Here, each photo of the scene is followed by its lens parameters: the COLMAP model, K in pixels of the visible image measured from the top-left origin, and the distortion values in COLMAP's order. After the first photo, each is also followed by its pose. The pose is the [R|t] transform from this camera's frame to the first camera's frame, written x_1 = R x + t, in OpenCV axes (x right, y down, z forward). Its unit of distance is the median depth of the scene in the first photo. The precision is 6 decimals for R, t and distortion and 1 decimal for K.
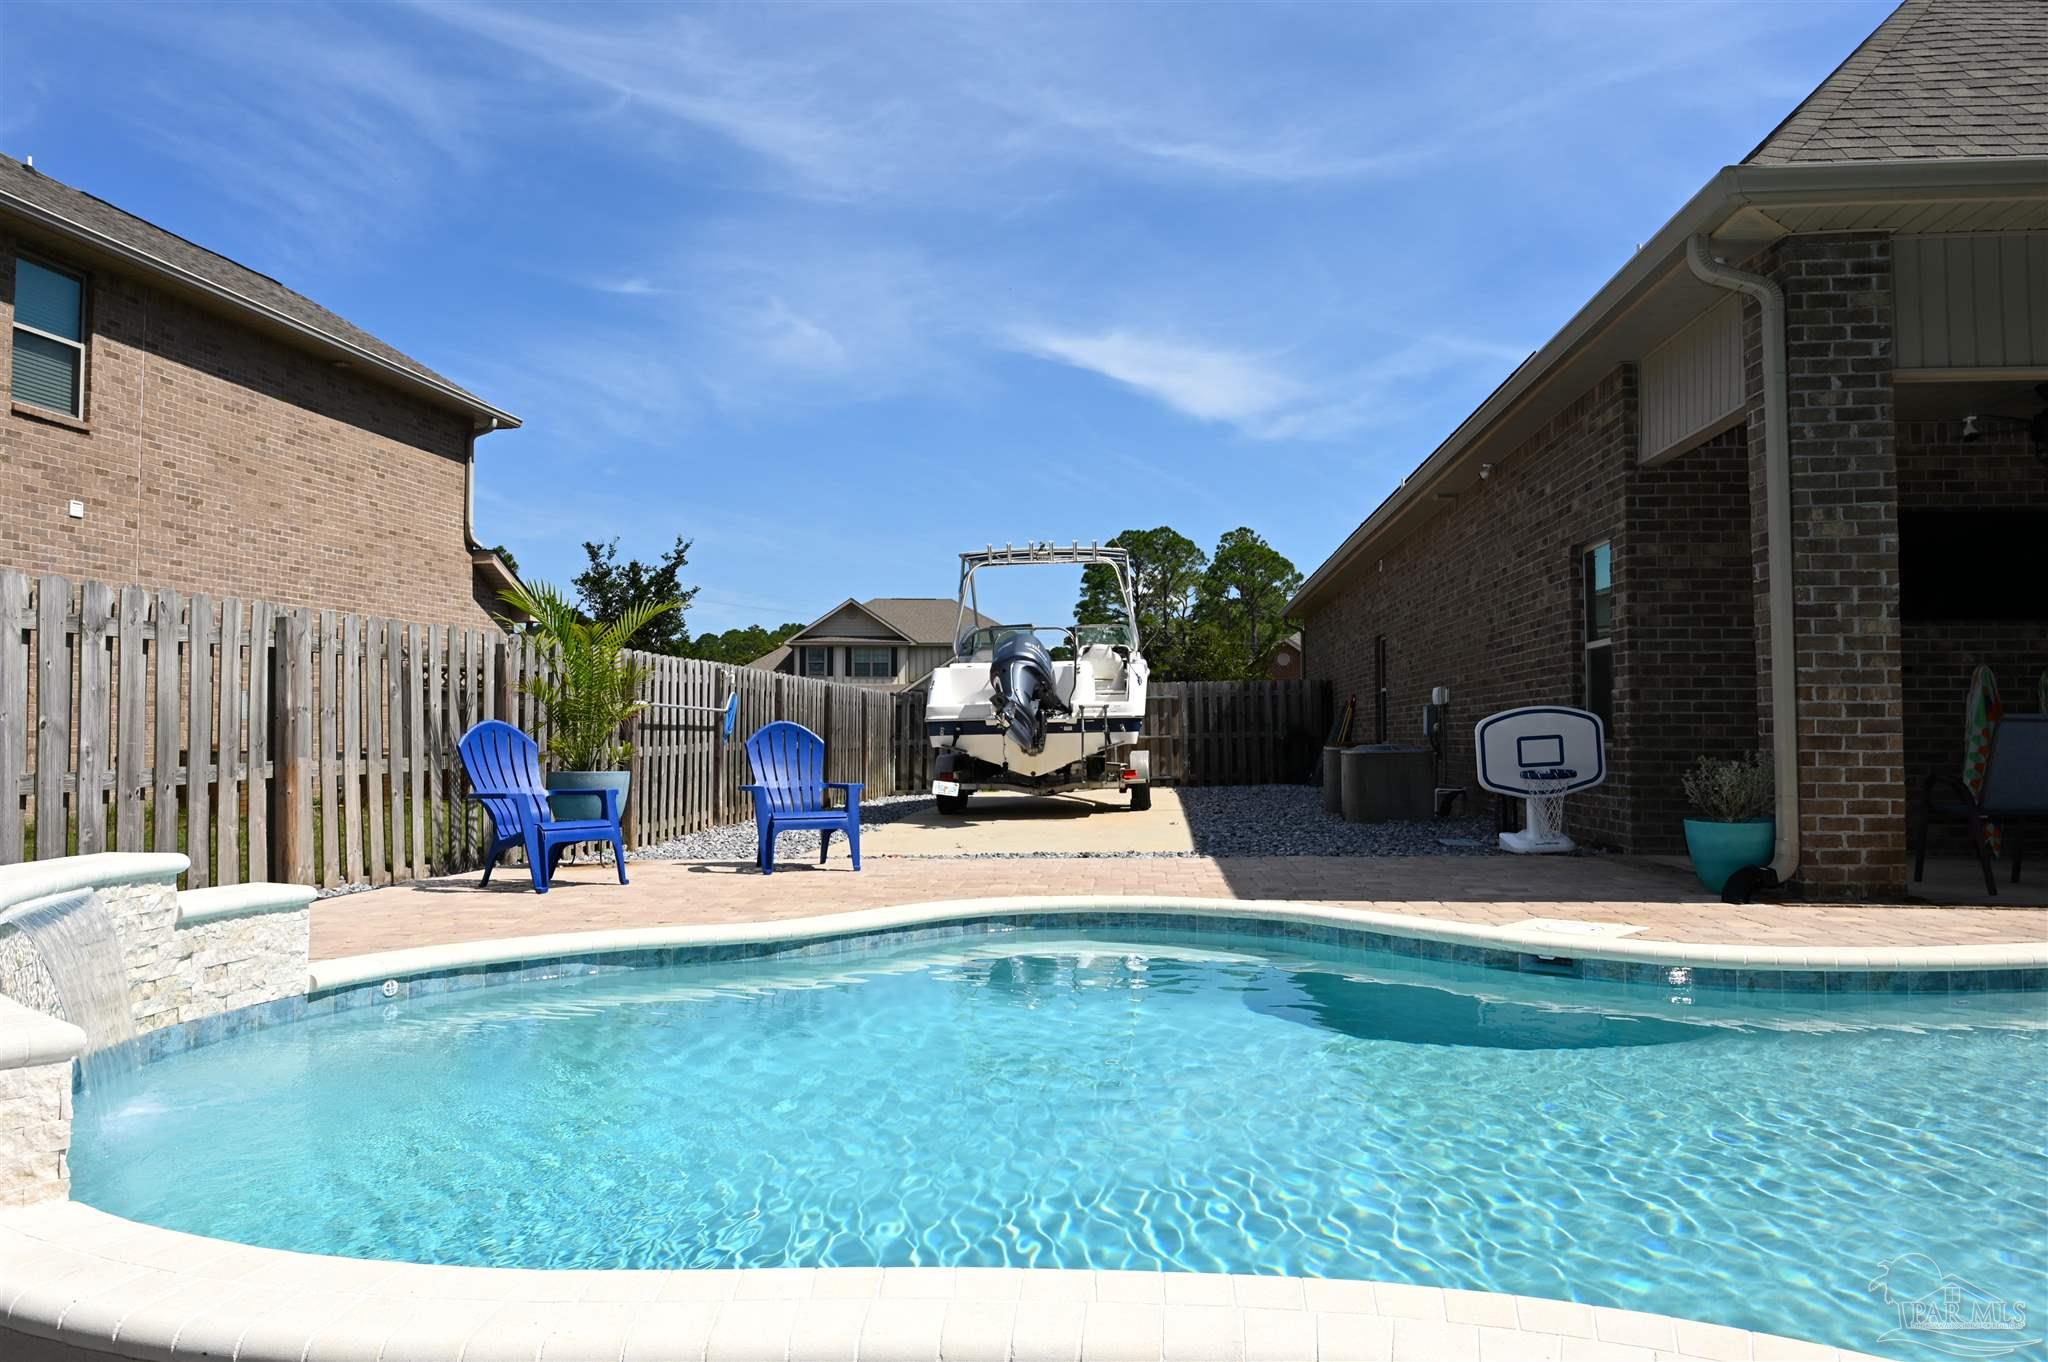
lens RADIAL K [[1376.8, 0, 1019.3], [0, 1376.8, 687.5], [0, 0, 1]] dist [-0.003444, -0.003322]
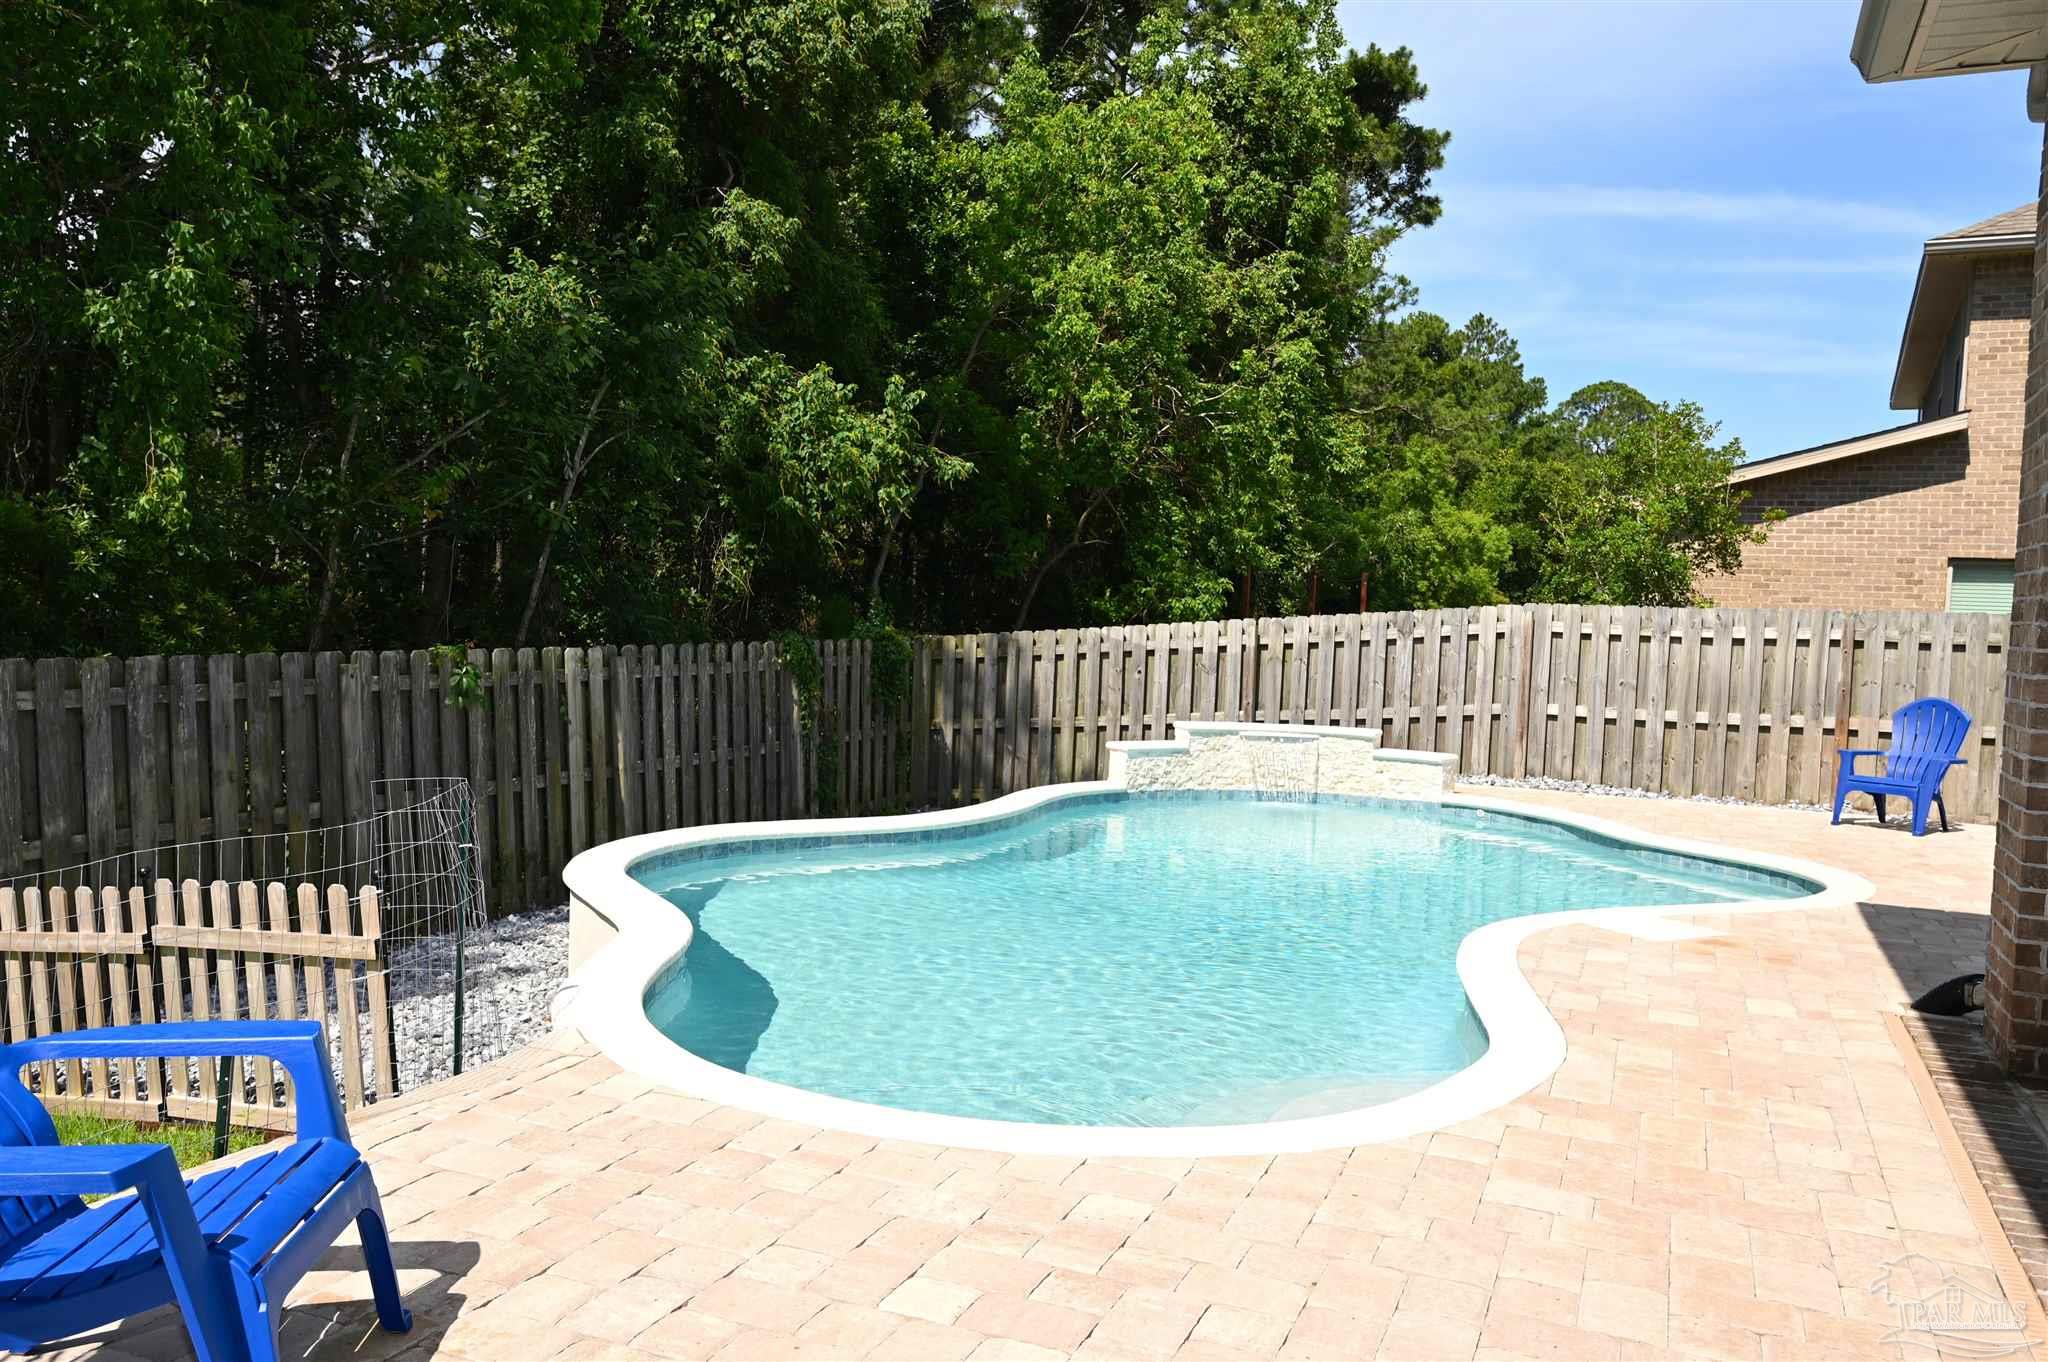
lens RADIAL K [[1531.0, 0, 1024.0], [0, 1531.0, 681.0], [0, 0, 1]] dist [0.001445, -0.005967]
pose [[-0.324266, 0.033016, -0.945390, 1.421001], [-0.001294, 0.999374, 0.035345, -0.046438], [0.945965, 0.012685, -0.324020, 0.790799]]
